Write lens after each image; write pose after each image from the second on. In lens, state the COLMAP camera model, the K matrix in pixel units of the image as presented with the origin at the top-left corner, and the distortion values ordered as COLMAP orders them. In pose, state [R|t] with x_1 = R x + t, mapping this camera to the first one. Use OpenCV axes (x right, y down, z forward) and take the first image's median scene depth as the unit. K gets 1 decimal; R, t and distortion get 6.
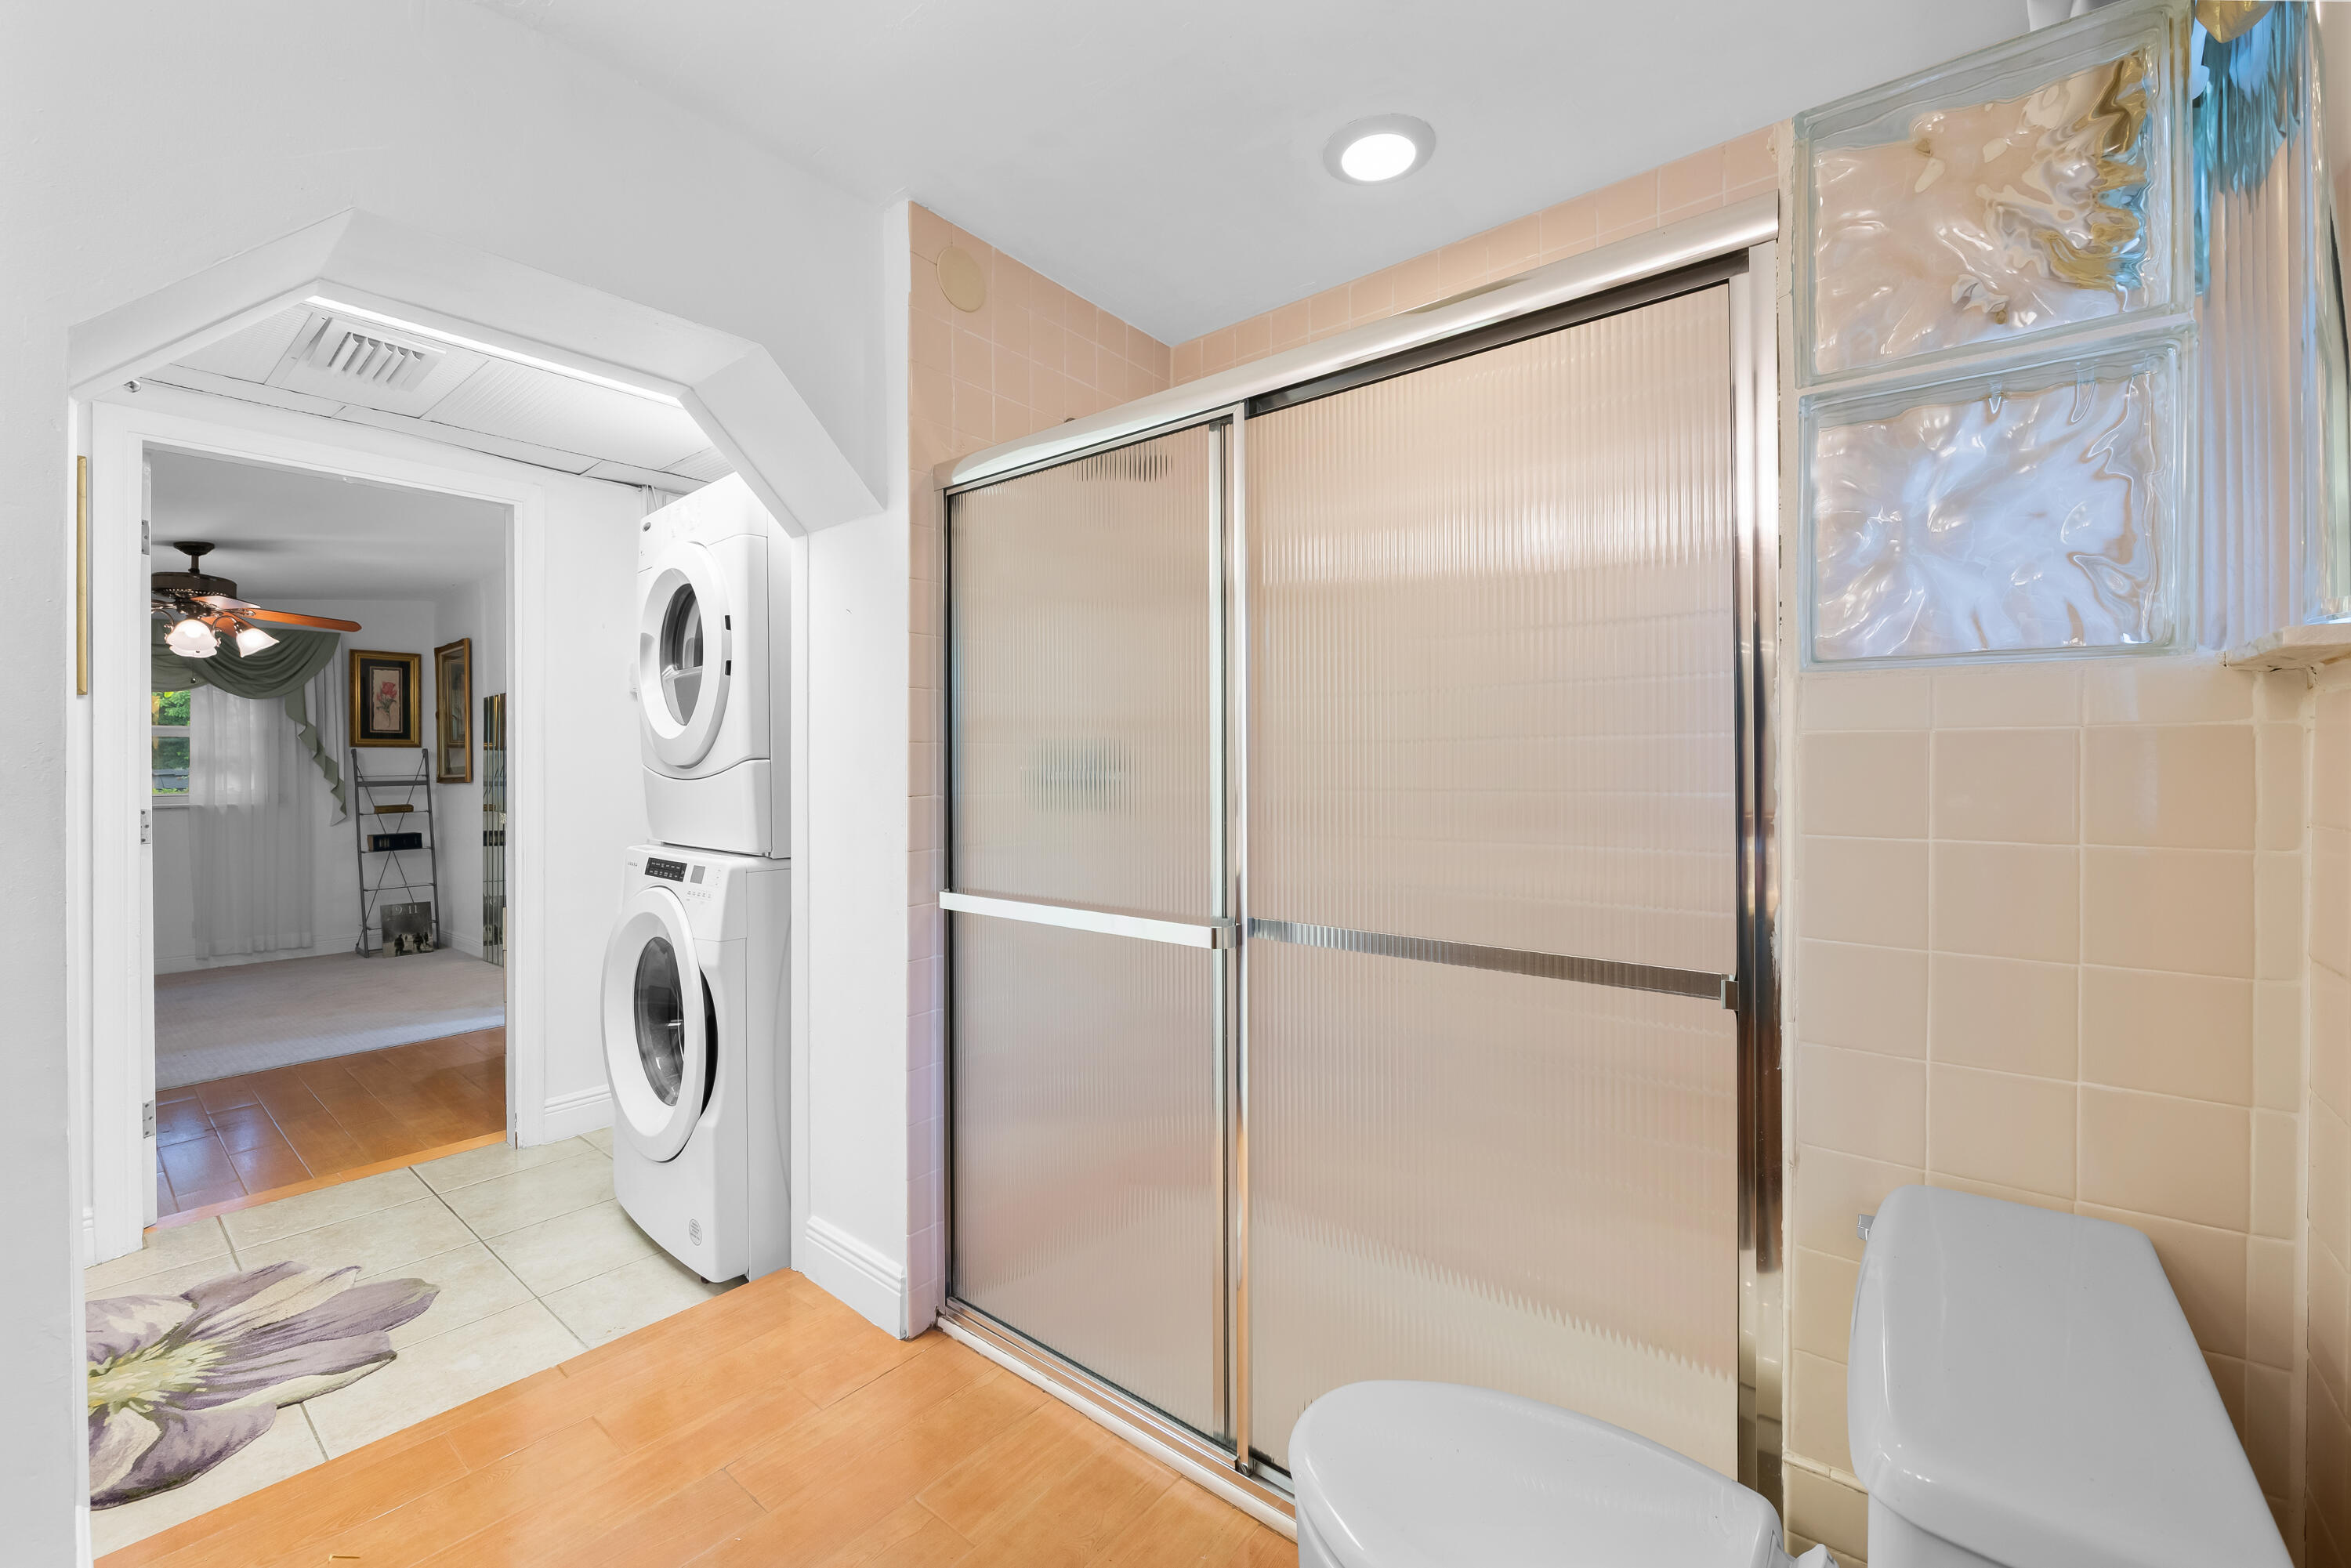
lens RADIAL K [[930.8, 0, 1180.0], [0, 930.8, 768.7], [0, 0, 1]] dist [0.000876, -0.001809]
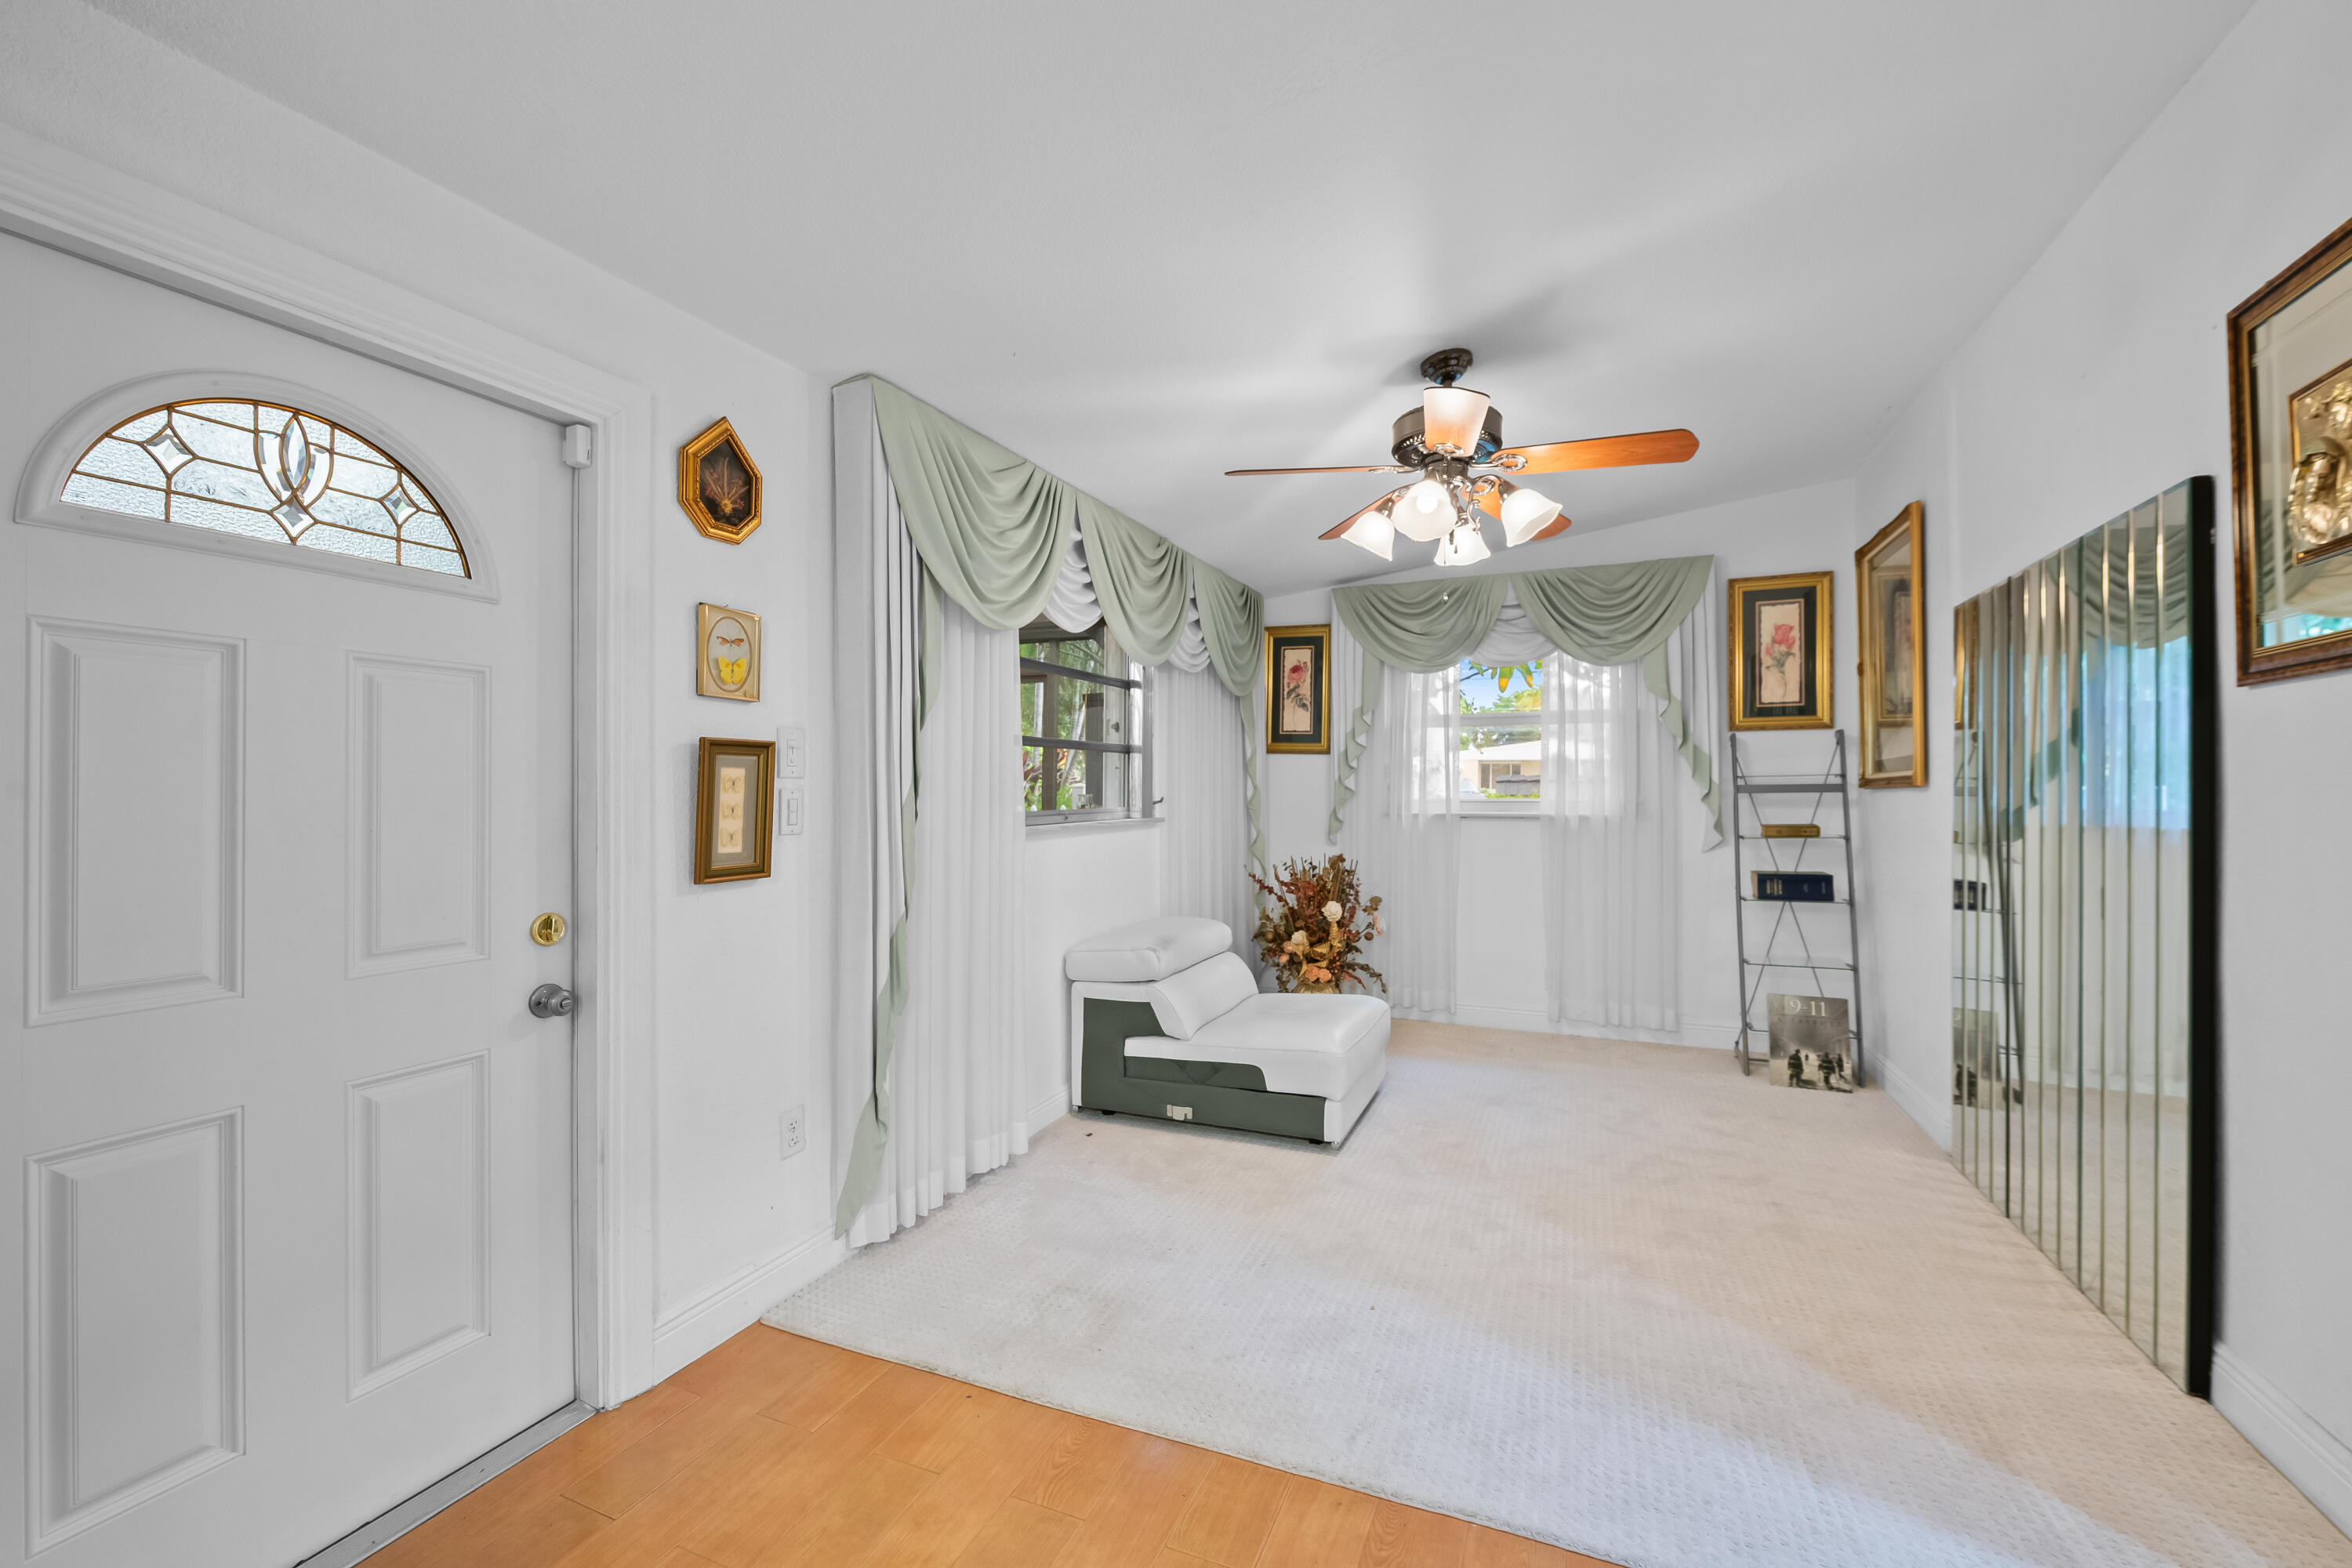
lens RADIAL K [[931.2, 0, 1181.3], [0, 931.2, 780.4], [0, 0, 1]] dist [0.000876, -0.001809]
pose [[0.263543, -0.001118, -0.964647, -0.370038], [-0.002248, 0.999996, -0.001773, 0.012518], [0.964645, 0.002636, 0.263540, 0.464560]]
